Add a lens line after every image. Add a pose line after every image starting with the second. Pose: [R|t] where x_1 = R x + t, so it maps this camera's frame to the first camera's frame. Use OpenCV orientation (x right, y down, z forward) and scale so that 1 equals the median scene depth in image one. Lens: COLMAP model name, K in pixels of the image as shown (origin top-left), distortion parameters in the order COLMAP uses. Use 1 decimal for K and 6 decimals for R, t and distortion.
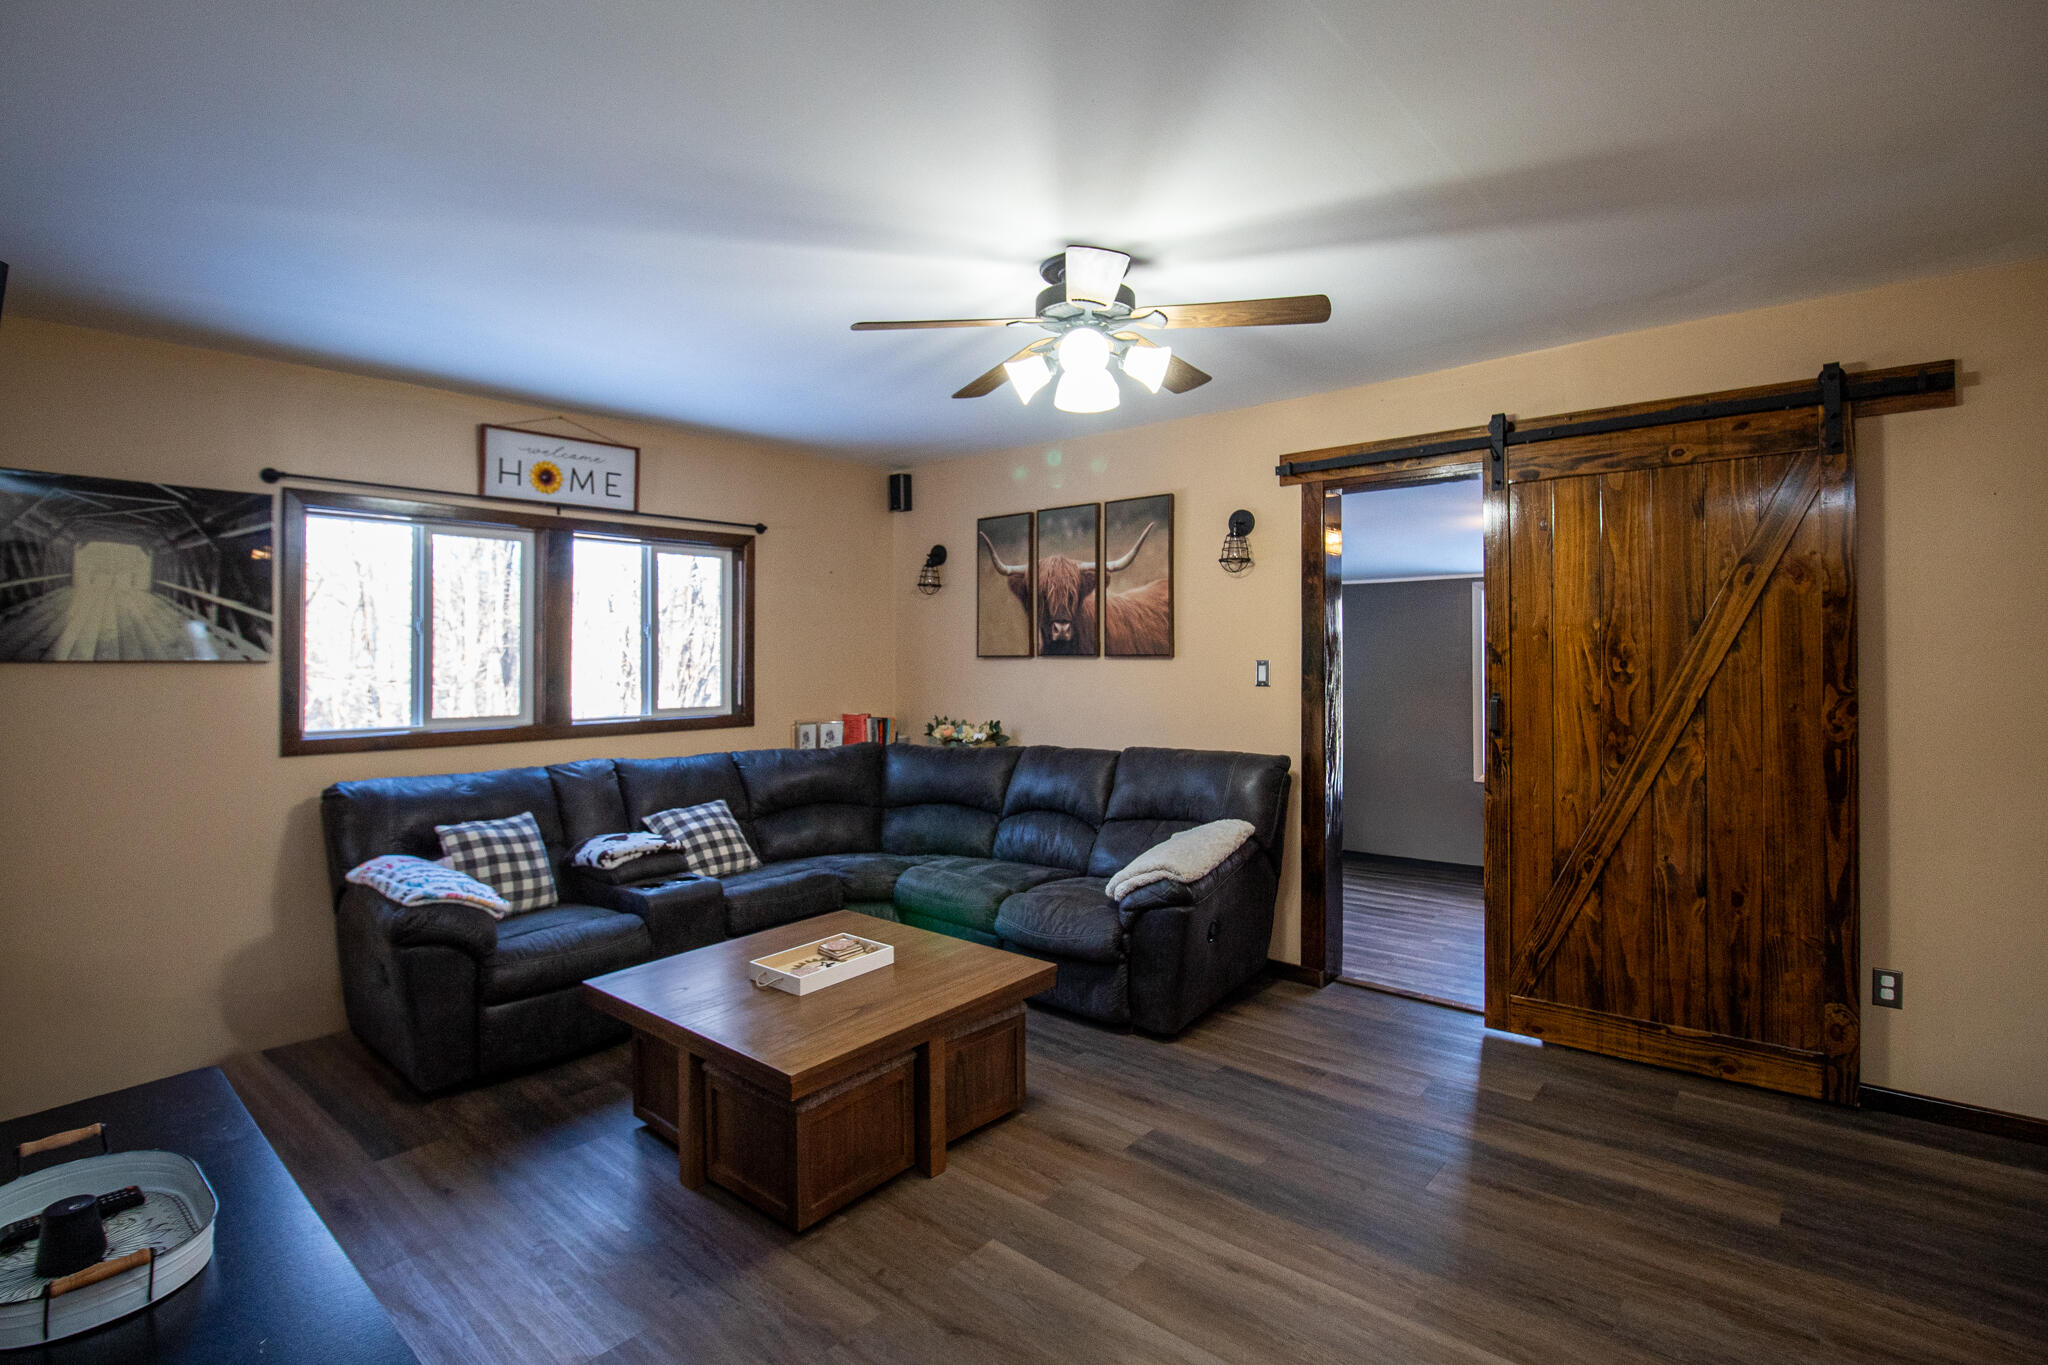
lens RADIAL K [[939.2, 0, 1088.4], [0, 939.2, 664.1], [0, 0, 1]] dist [-0.004650, -0.009599]
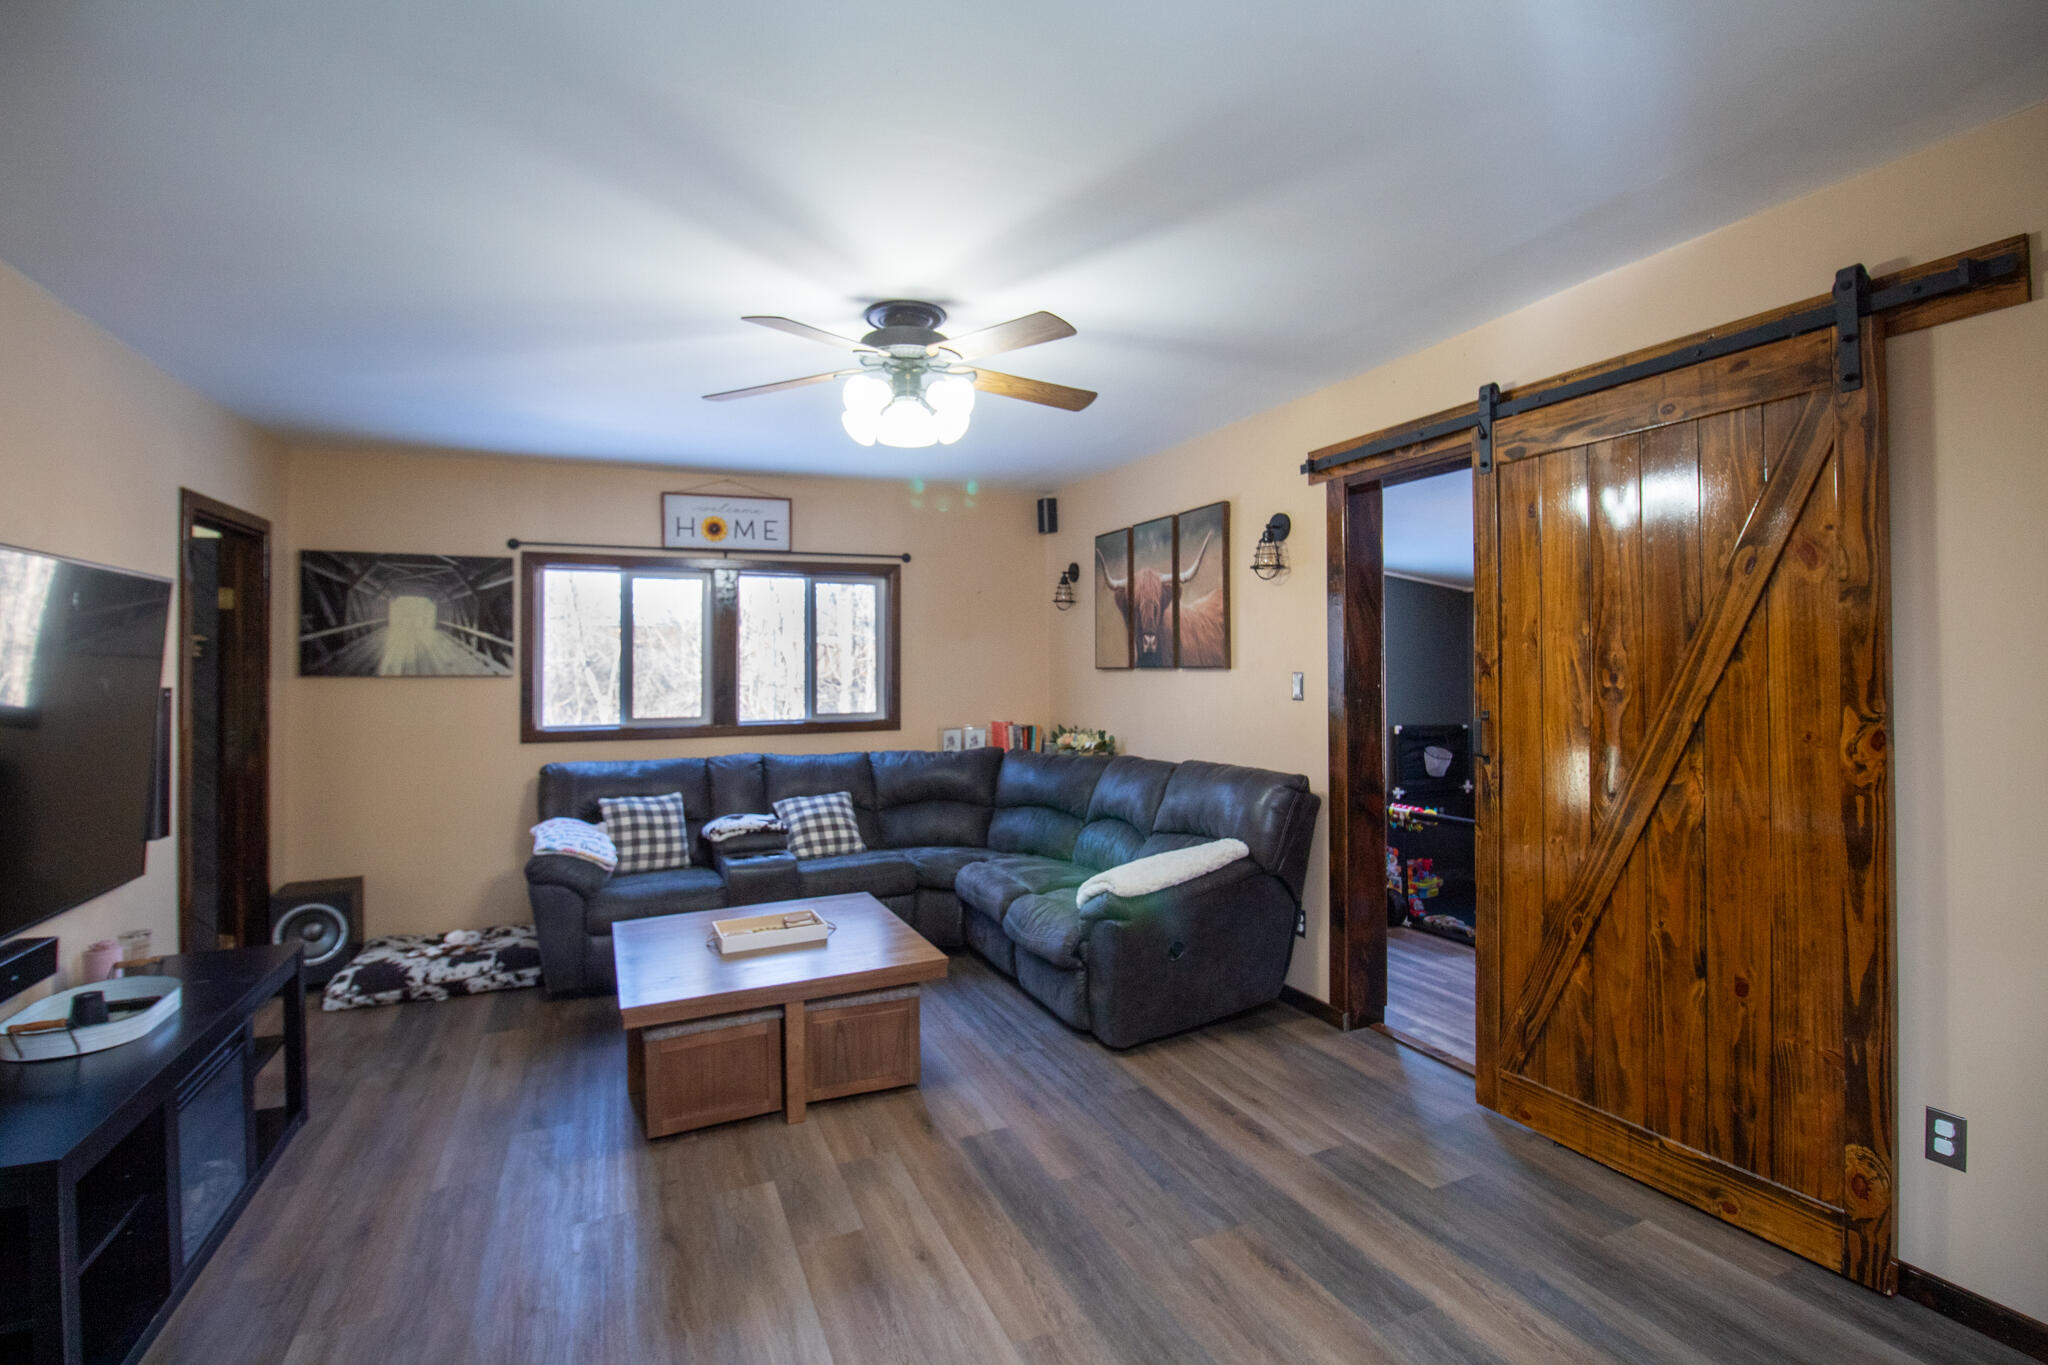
lens RADIAL K [[939.2, 0, 1084.3], [0, 939.2, 662.5], [0, 0, 1]] dist [-0.004650, -0.009599]
pose [[0.907322, -0.006785, -0.420381, 0.492766], [0.002321, 0.999935, -0.011130, -0.004868], [0.420430, 0.009123, 0.907279, 0.077102]]
